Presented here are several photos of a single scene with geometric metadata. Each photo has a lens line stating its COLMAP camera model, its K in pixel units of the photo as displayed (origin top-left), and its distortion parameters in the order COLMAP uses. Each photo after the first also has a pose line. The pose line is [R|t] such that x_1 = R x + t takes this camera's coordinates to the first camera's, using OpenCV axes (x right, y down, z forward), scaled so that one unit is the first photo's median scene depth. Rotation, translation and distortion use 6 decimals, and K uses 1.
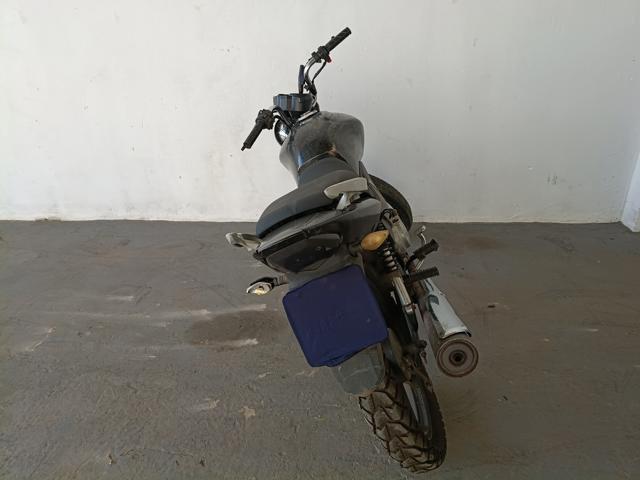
lens RADIAL K [[486.0, 0, 320.2], [0, 486.0, 240.3], [0, 0, 1]] dist [-0.011840, -0.016163]
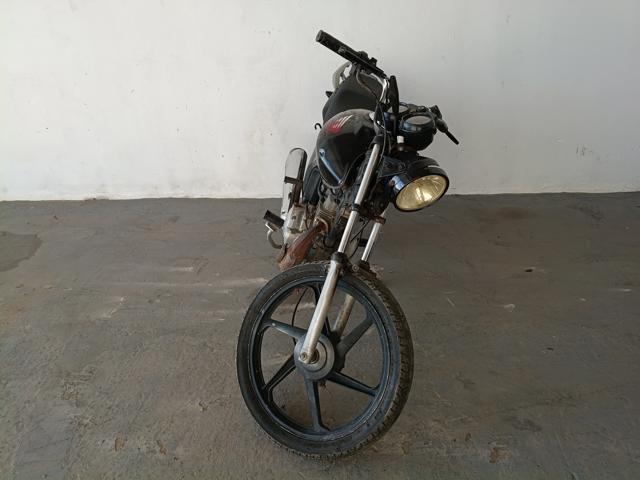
lens RADIAL K [[486.0, 0, 320.3], [0, 486.0, 238.9], [0, 0, 1]] dist [-0.011840, -0.016163]
pose [[0.999689, -0.017847, -0.017420, -0.086314], [0.018525, 0.999045, 0.039566, 0.015607], [0.016697, -0.039876, 0.999065, -0.072008]]
